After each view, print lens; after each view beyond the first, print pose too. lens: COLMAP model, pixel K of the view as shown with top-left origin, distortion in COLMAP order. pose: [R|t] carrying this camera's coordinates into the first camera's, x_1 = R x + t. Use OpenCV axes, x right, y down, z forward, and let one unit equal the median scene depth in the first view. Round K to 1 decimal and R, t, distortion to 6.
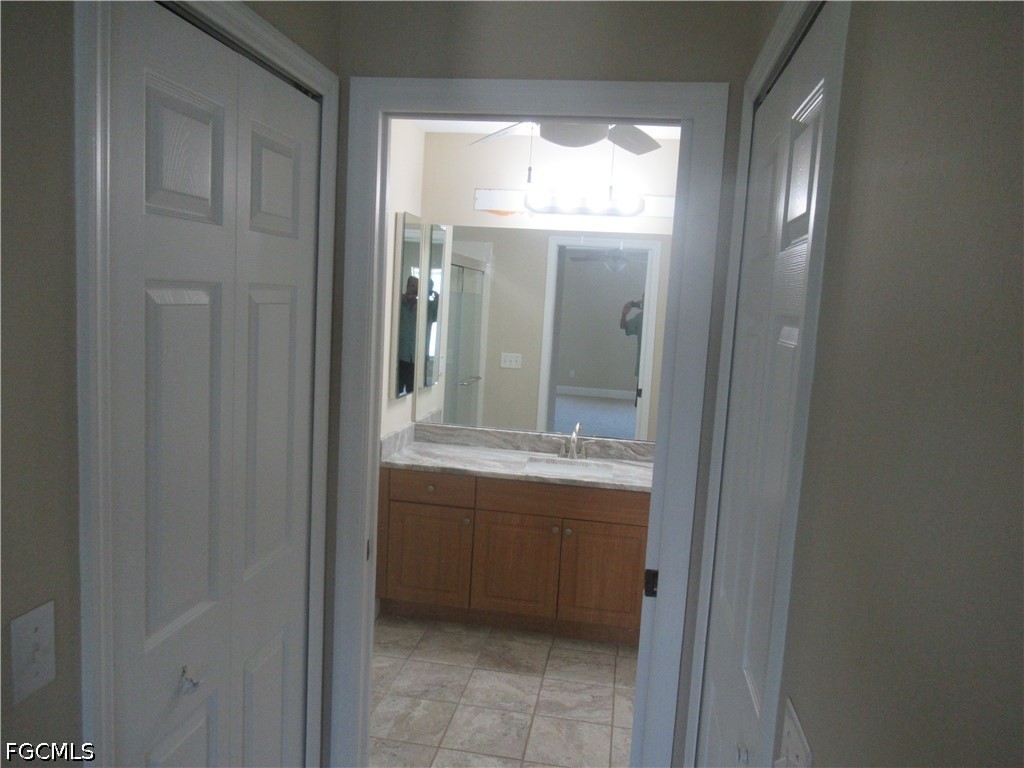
lens RADIAL K [[772.7, 0, 509.3], [0, 772.7, 382.5], [0, 0, 1]] dist [-0.016770, 0.029186]
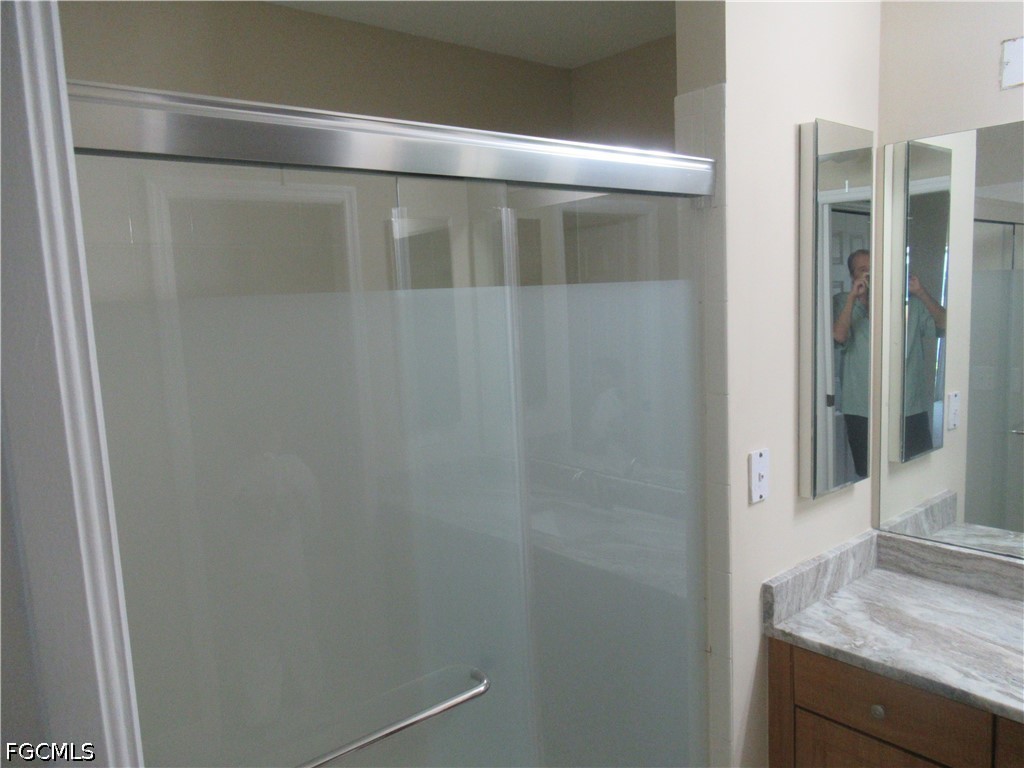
lens RADIAL K [[772.7, 0, 509.3], [0, 772.7, 382.5], [0, 0, 1]] dist [-0.016770, 0.029186]
pose [[0.763307, -0.014039, -0.645883, 0.026218], [0.015260, 0.999877, -0.003699, -0.052893], [0.645856, -0.007033, 0.763427, 0.466278]]
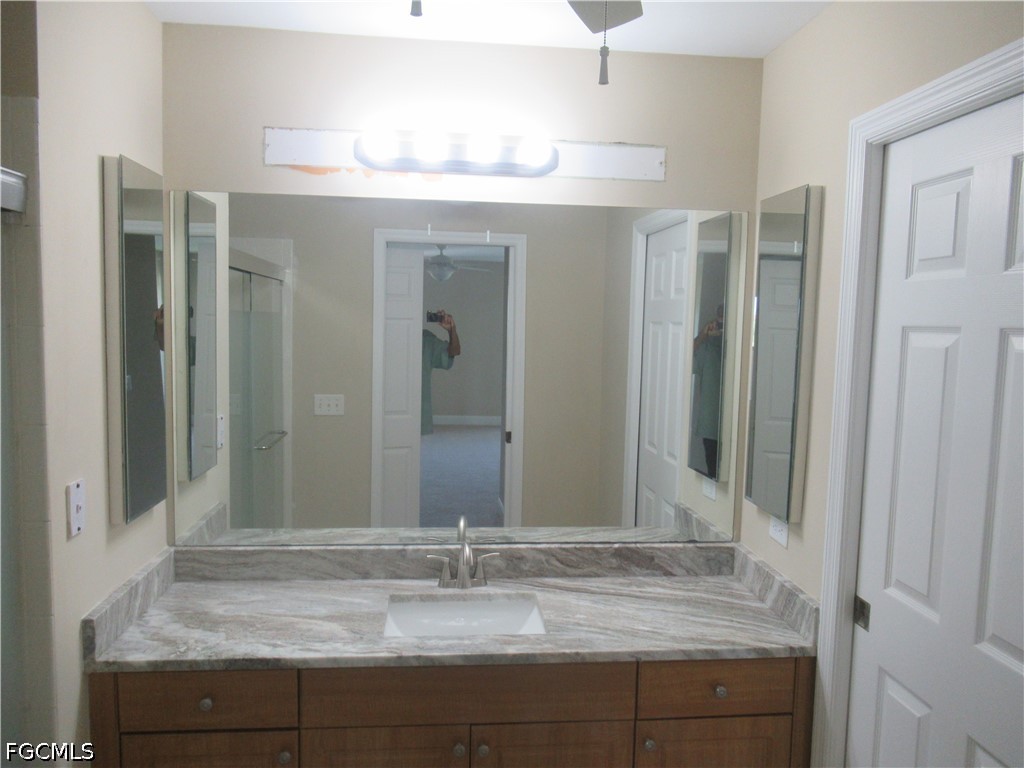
lens RADIAL K [[772.7, 0, 509.3], [0, 772.7, 382.5], [0, 0, 1]] dist [-0.016770, 0.029186]
pose [[0.966046, -0.056982, 0.252009, -0.023501], [0.061249, 0.998081, -0.009114, -0.049438], [-0.251006, 0.024240, 0.967682, 0.419274]]
